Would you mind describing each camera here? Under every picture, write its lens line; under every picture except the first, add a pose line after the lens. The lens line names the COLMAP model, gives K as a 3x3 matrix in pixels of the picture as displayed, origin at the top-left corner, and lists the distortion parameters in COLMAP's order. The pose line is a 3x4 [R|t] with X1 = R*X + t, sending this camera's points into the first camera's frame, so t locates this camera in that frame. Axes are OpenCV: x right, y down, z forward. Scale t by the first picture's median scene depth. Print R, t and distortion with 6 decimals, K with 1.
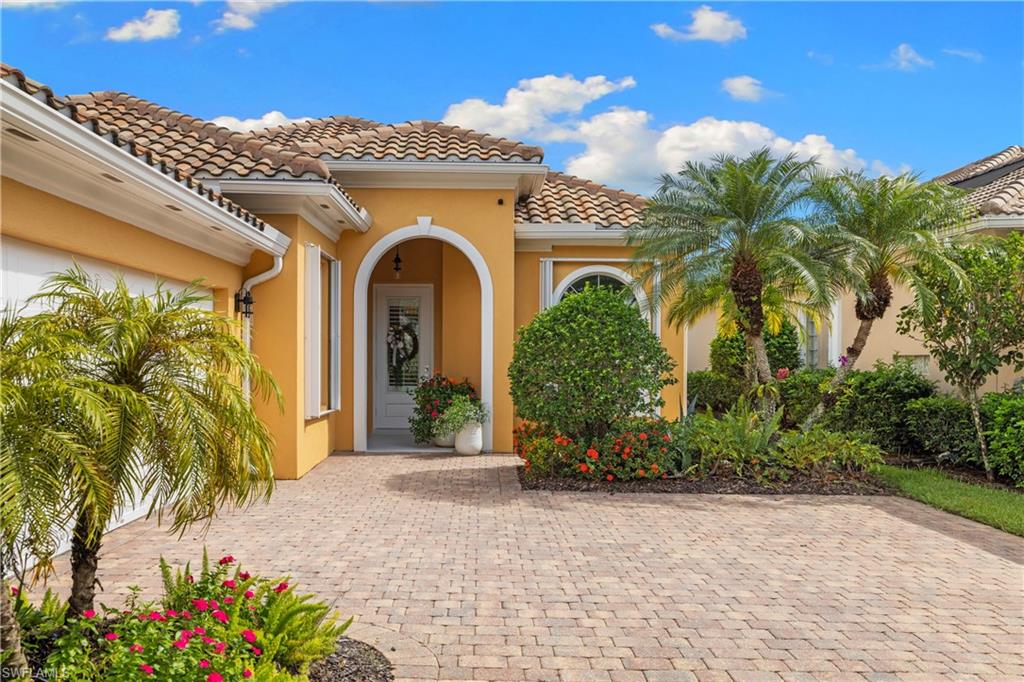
lens RADIAL K [[911.4, 0, 512.0], [0, 911.4, 341.0], [0, 0, 1]] dist [-0.000213, 0.001250]
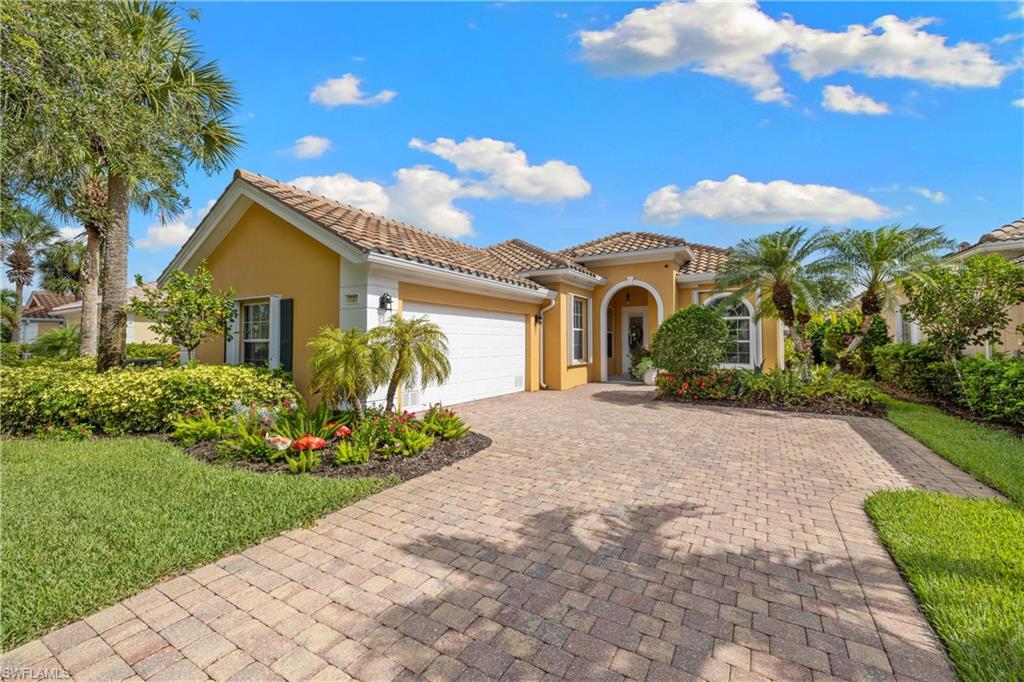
lens RADIAL K [[431.3, 0, 507.4], [0, 431.3, 321.6], [0, 0, 1]] dist [-0.001475, -0.000030]
pose [[0.840358, -0.034388, -0.540940, 0.260890], [0.018710, 0.999231, -0.034457, 0.004371], [0.541709, 0.018835, 0.840355, -0.048839]]
